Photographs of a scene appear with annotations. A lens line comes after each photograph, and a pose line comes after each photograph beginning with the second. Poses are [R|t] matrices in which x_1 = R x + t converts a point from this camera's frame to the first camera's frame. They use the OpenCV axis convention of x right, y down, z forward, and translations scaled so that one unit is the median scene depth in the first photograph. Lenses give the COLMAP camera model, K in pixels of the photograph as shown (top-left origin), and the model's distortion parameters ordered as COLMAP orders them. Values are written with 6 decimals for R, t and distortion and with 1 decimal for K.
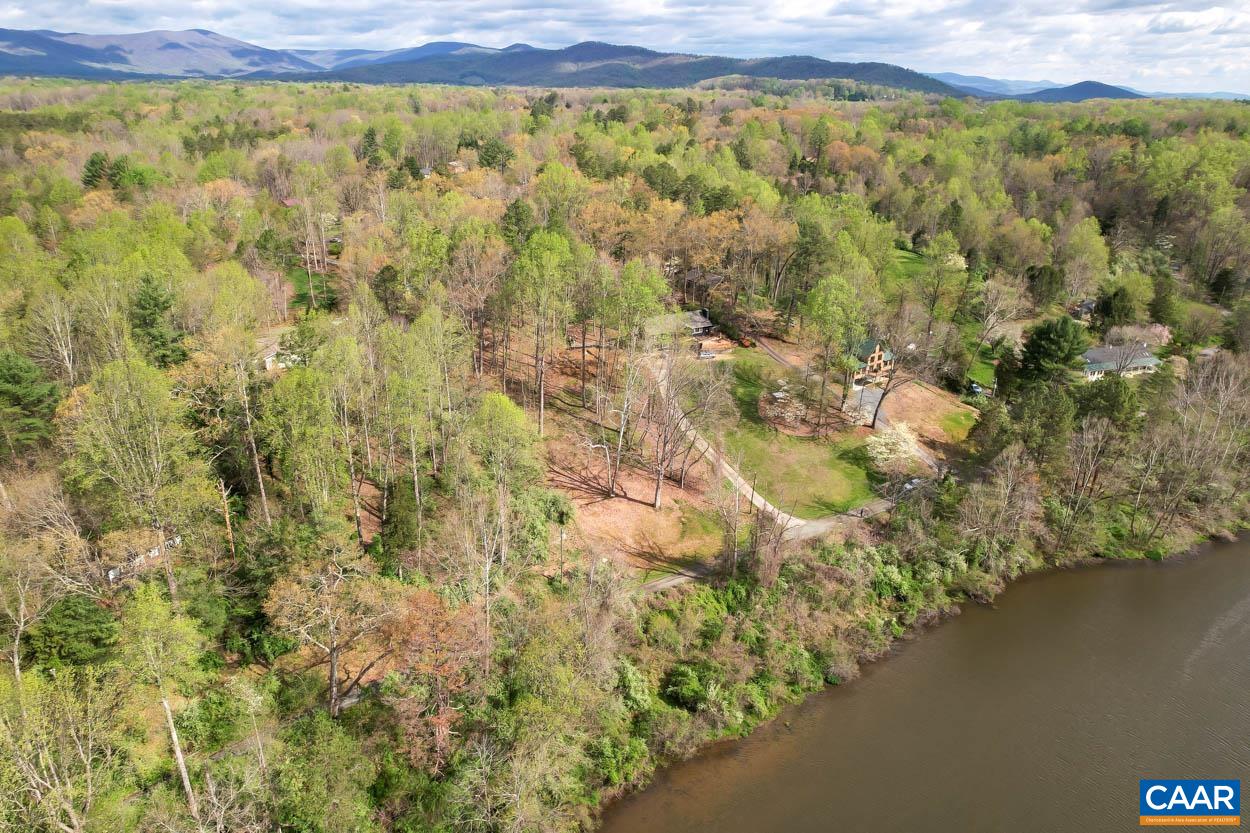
lens RADIAL K [[810.9, 0, 627.4], [0, 810.9, 430.2], [0, 0, 1]] dist [-0.061694, 0.054392]
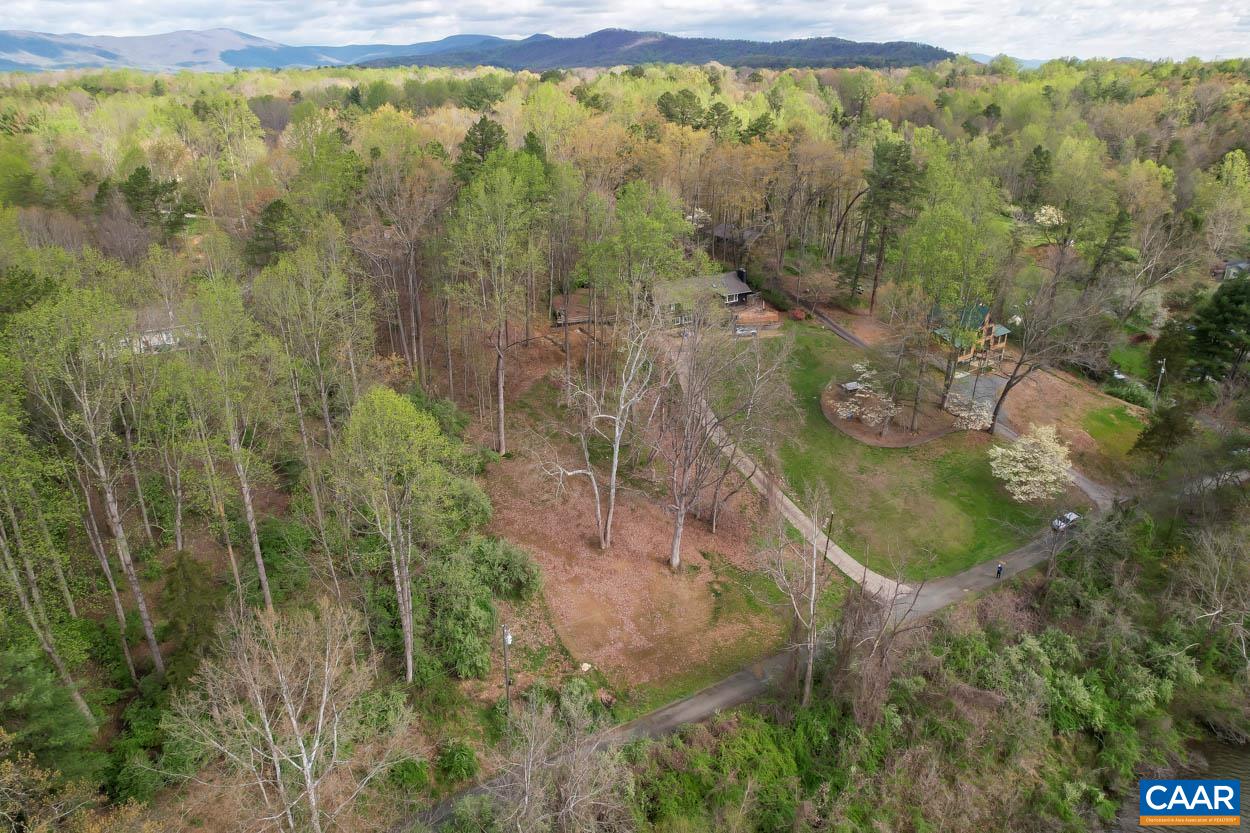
lens RADIAL K [[810.9, 0, 624.4], [0, 810.9, 415.4], [0, 0, 1]] dist [-0.061694, 0.054392]
pose [[0.999334, -0.008267, -0.035540, 0.019679], [0.008054, 0.999949, -0.006117, -0.018311], [0.035588, 0.005827, 0.999350, 0.348290]]
